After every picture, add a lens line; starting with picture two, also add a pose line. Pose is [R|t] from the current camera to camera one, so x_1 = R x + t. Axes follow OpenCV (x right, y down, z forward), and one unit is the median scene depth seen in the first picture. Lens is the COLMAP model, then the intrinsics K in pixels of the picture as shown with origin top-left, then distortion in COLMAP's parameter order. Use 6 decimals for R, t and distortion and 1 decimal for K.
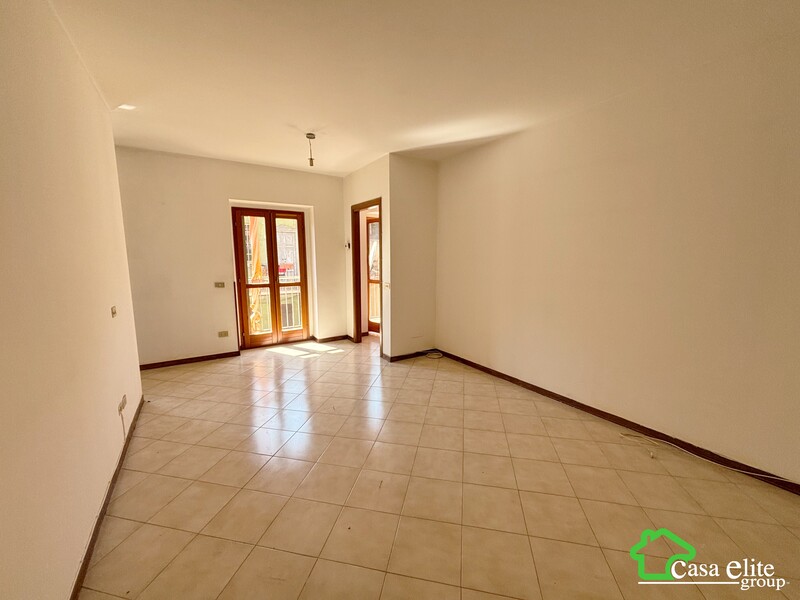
lens RADIAL K [[319.1, 0, 397.5], [0, 319.1, 298.6], [0, 0, 1]] dist [-0.002552, 0.000110]
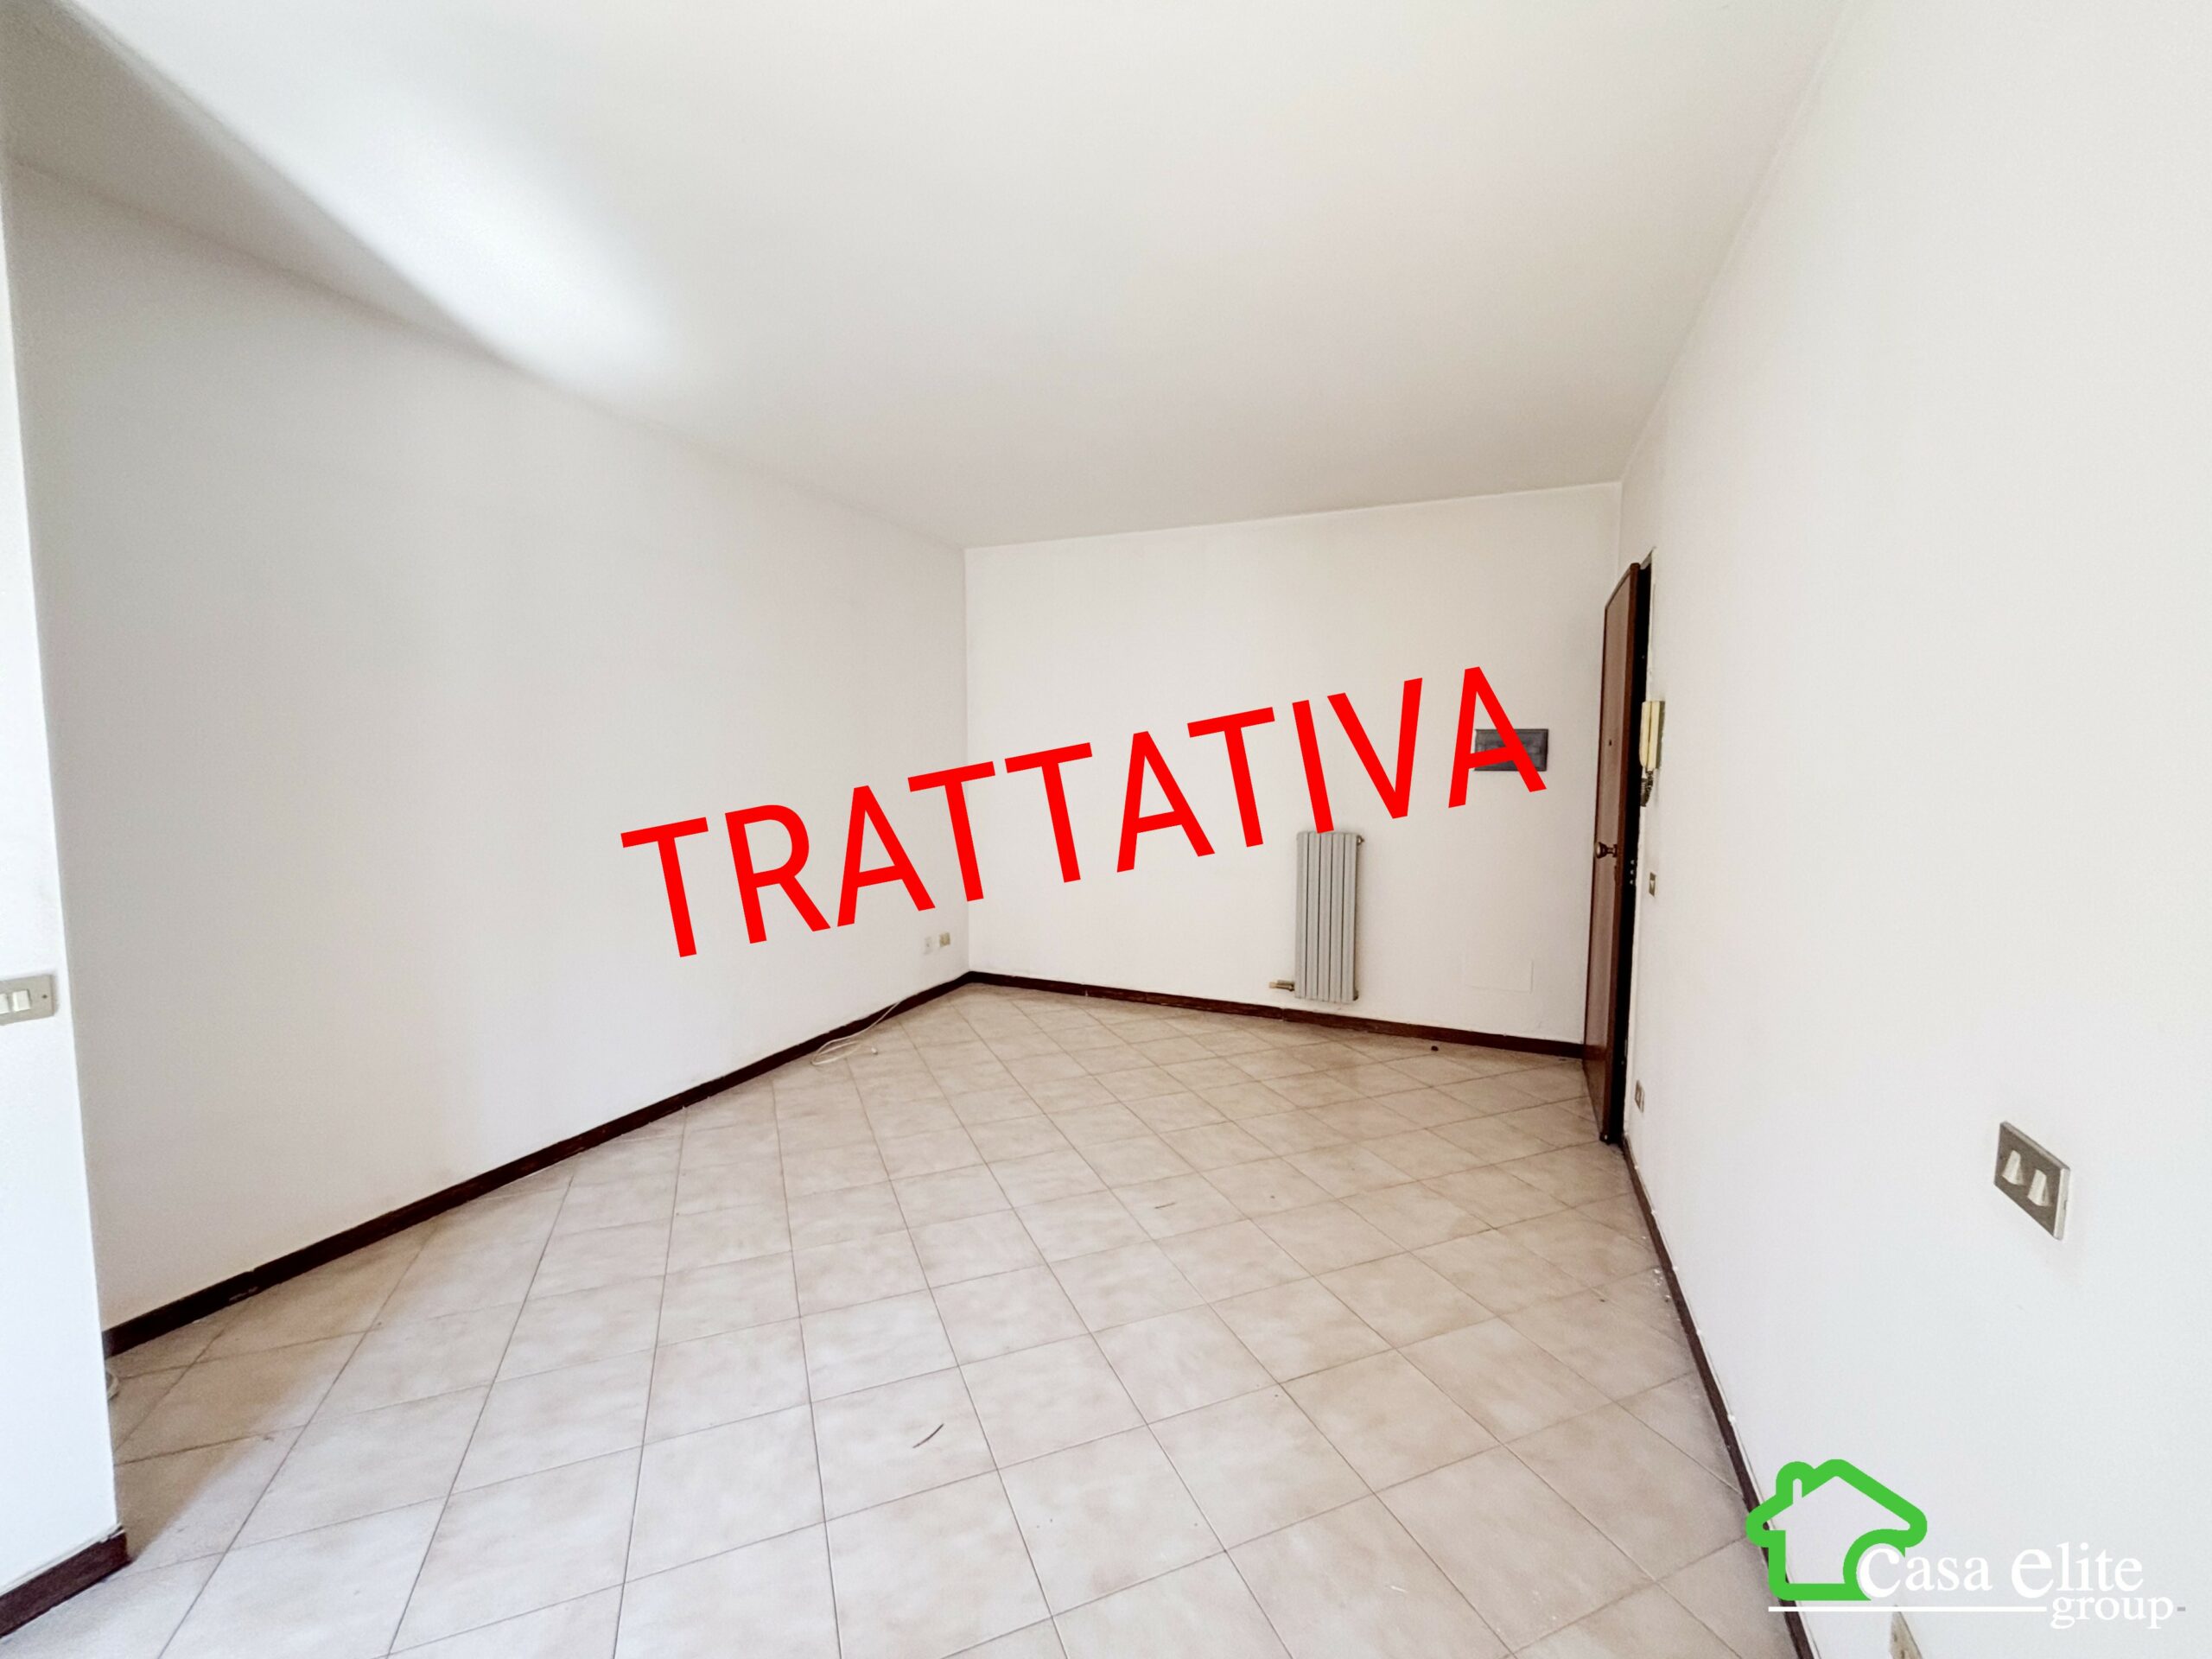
lens RADIAL K [[882.3, 0, 1107.0], [0, 882.3, 830.2], [0, 0, 1]] dist [-0.002552, 0.000110]
pose [[-0.559937, -0.071987, 0.825402, -0.867981], [0.106001, 0.981808, 0.157537, -0.183993], [-0.821726, 0.175704, -0.542120, 1.344334]]
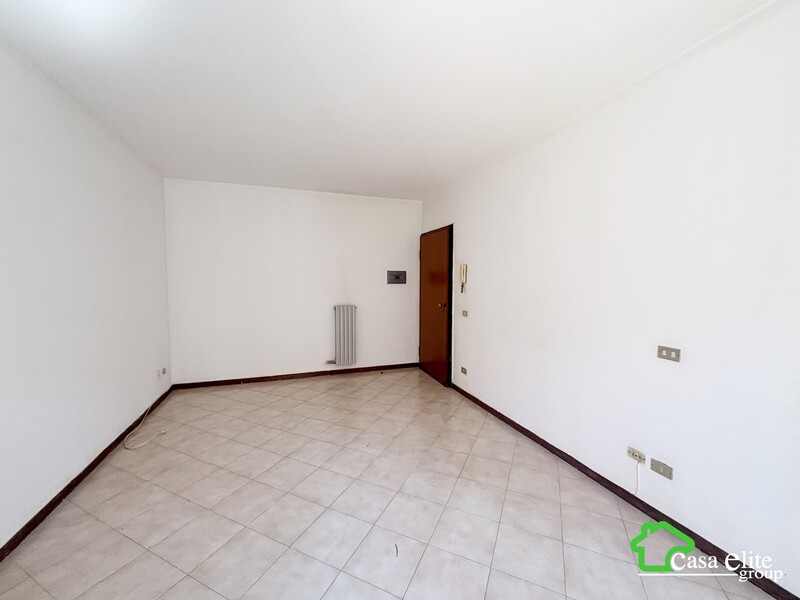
lens RADIAL K [[319.1, 0, 393.5], [0, 319.1, 300.2], [0, 0, 1]] dist [-0.002552, 0.000110]
pose [[-0.969515, -0.015351, 0.244551, -0.377850], [0.033997, 0.979955, 0.196296, -0.235172], [-0.242662, 0.198626, -0.949559, 1.681793]]
